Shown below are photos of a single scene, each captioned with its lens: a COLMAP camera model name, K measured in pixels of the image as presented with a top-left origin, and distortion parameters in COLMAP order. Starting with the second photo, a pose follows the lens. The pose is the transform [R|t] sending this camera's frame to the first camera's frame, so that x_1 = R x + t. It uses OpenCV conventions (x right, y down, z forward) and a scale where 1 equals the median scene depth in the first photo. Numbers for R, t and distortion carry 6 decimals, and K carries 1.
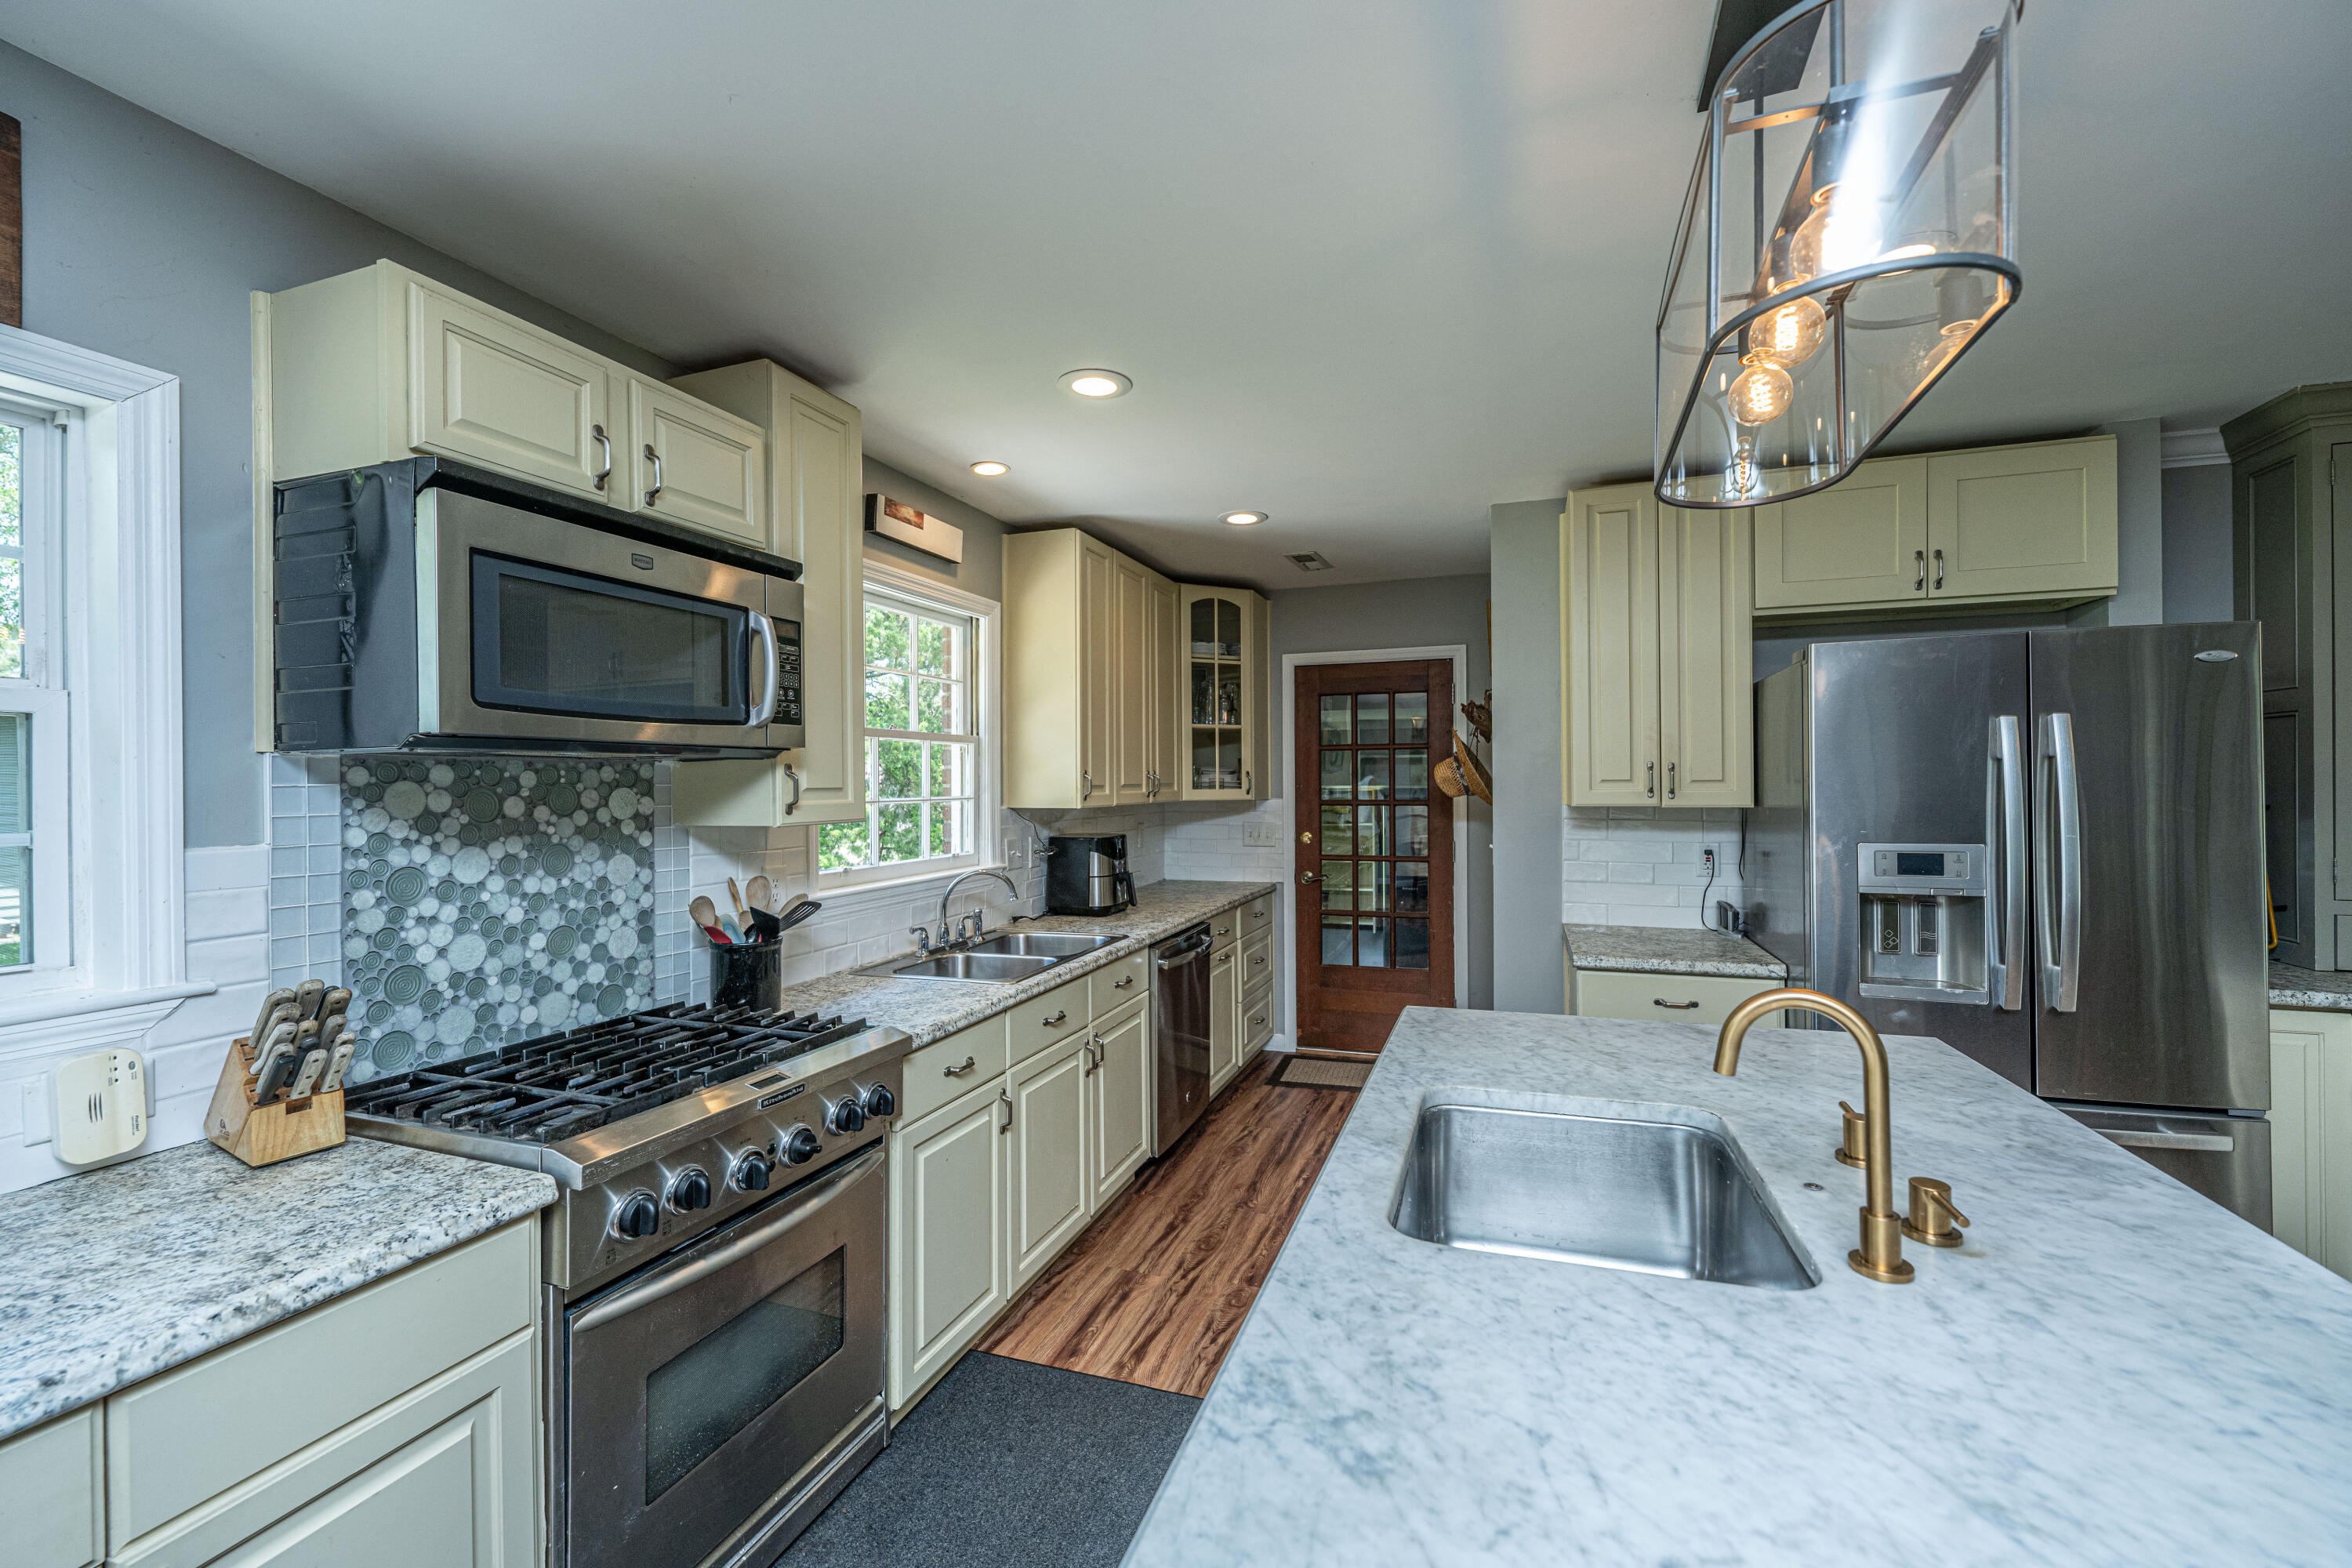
lens RADIAL K [[959.7, 0, 1174.4], [0, 959.7, 785.8], [0, 0, 1]] dist [0.001132, 0.000117]
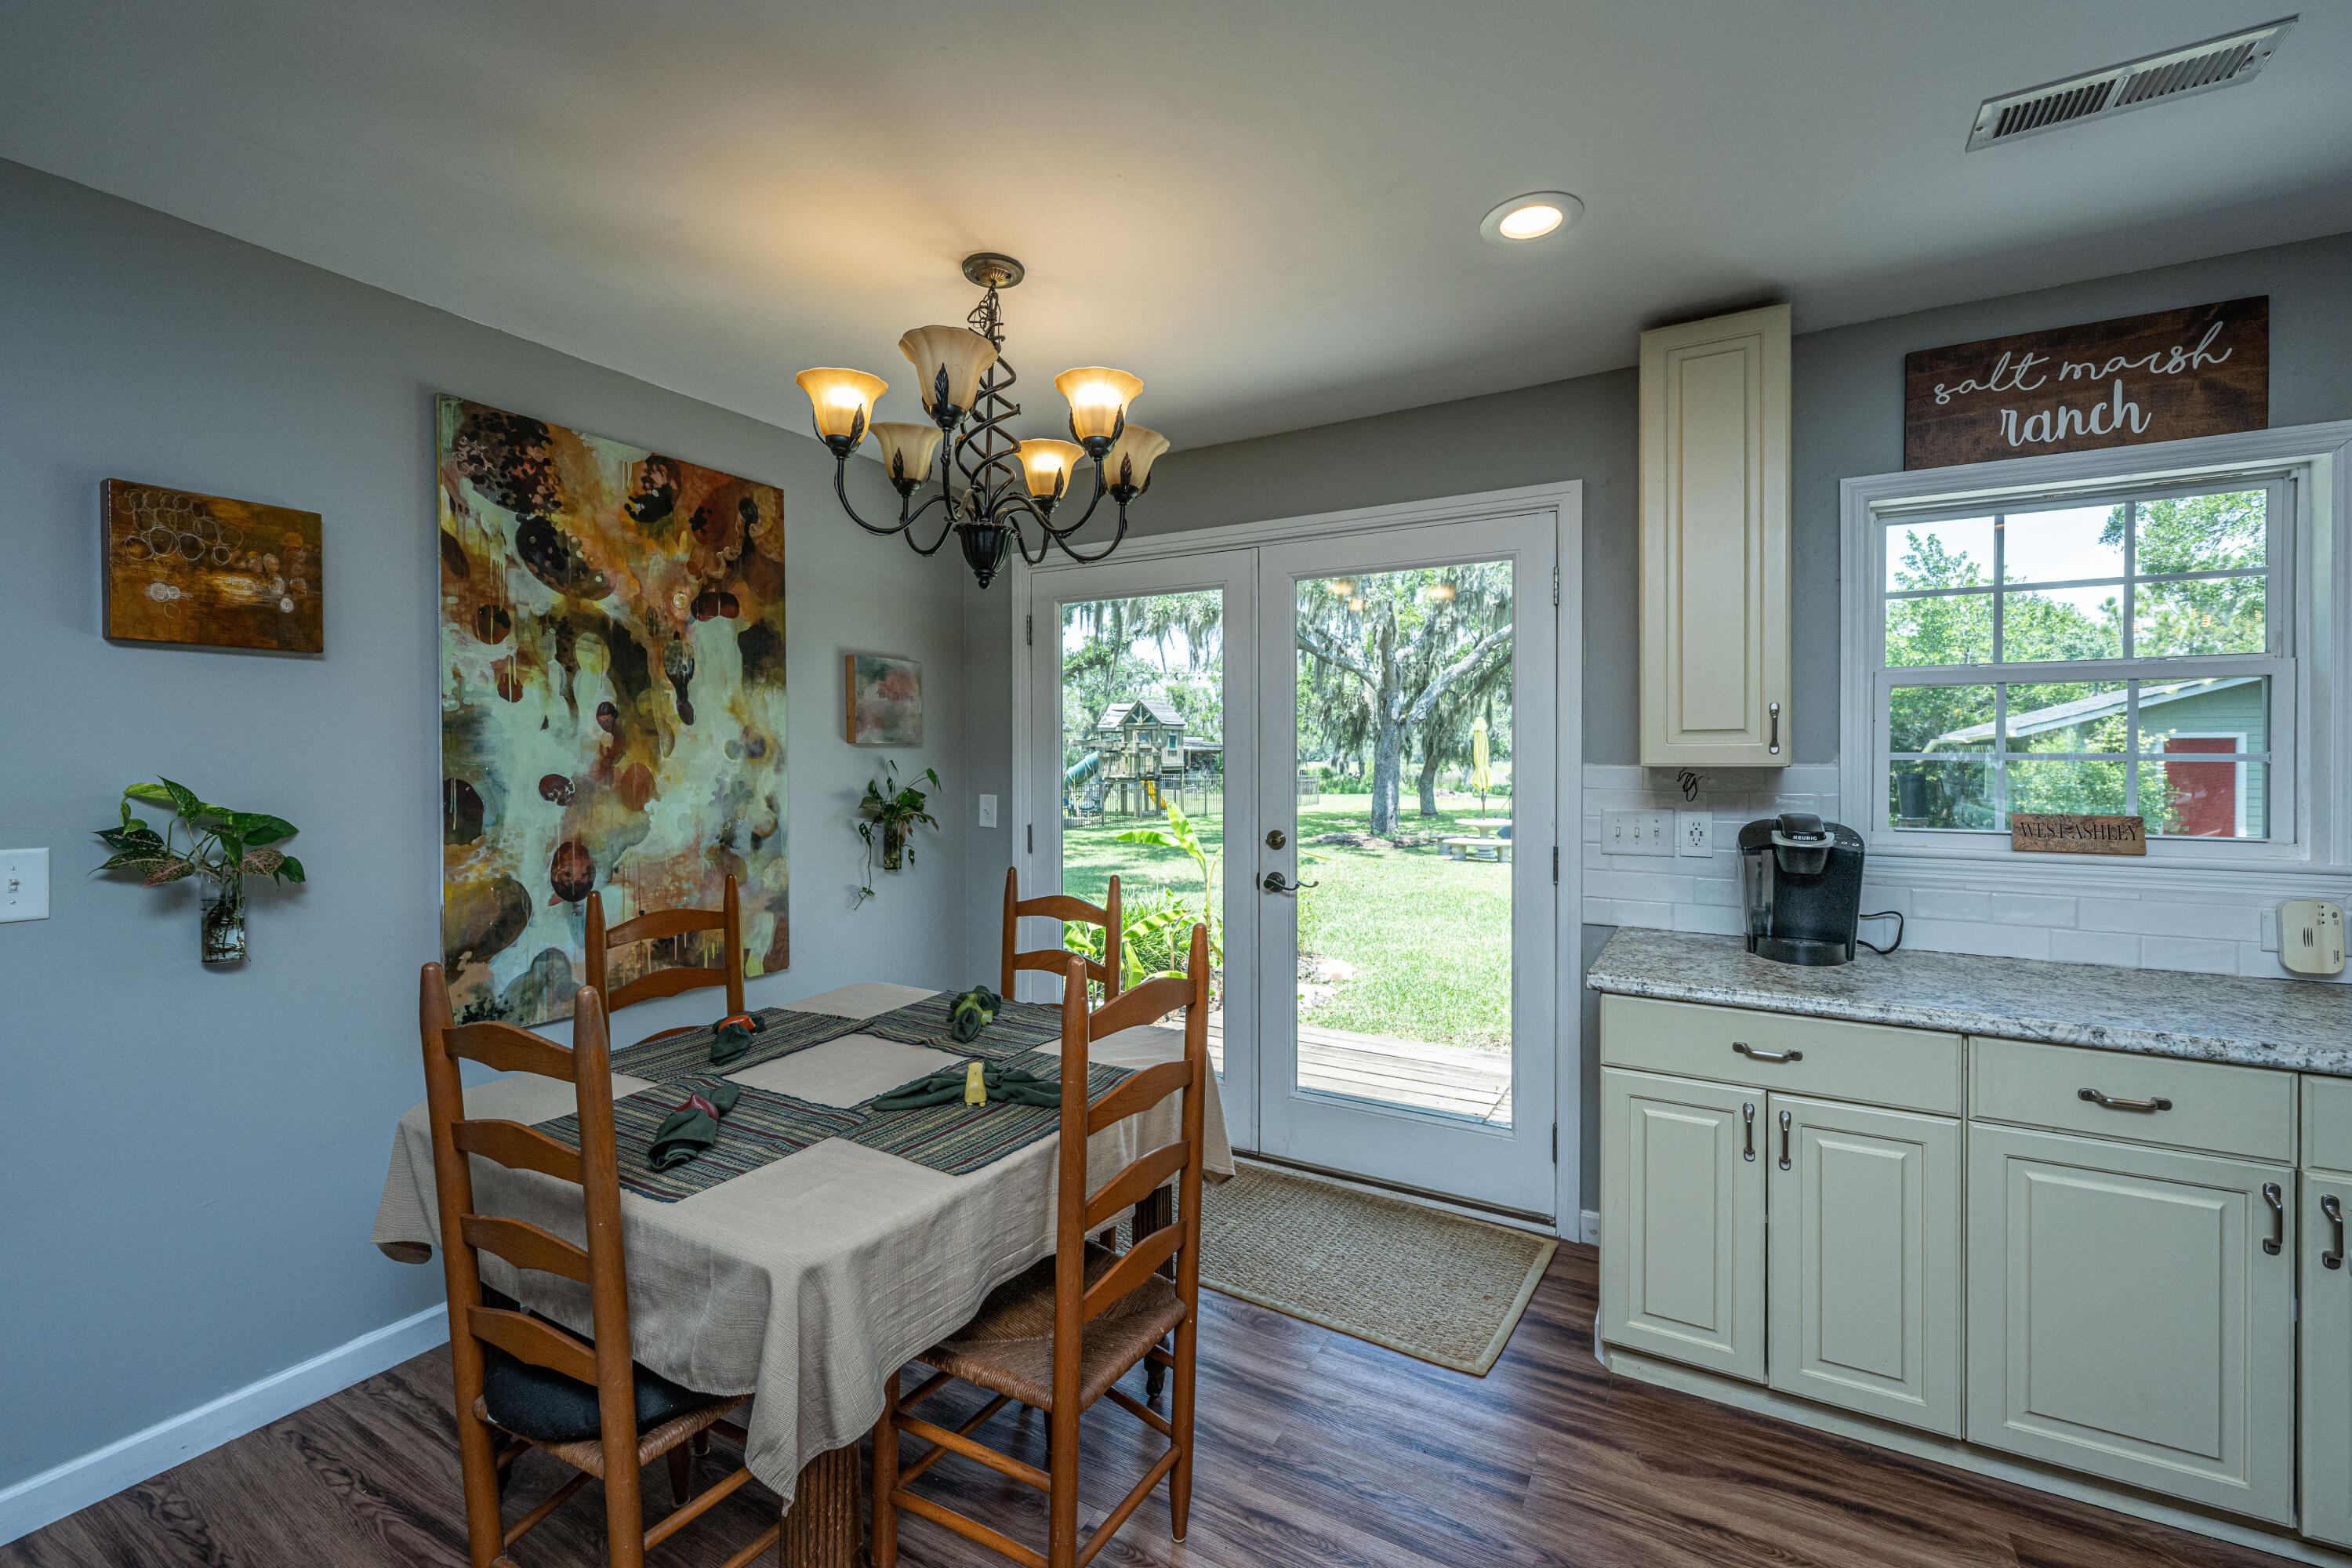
lens RADIAL K [[959.7, 0, 1168.2], [0, 959.7, 772.1], [0, 0, 1]] dist [0.001132, 0.000117]
pose [[-0.165724, 0.014605, -0.986064, 0.622348], [0.003455, 0.999893, 0.014229, 0.049888], [0.986166, -0.001048, -0.165756, -0.483780]]
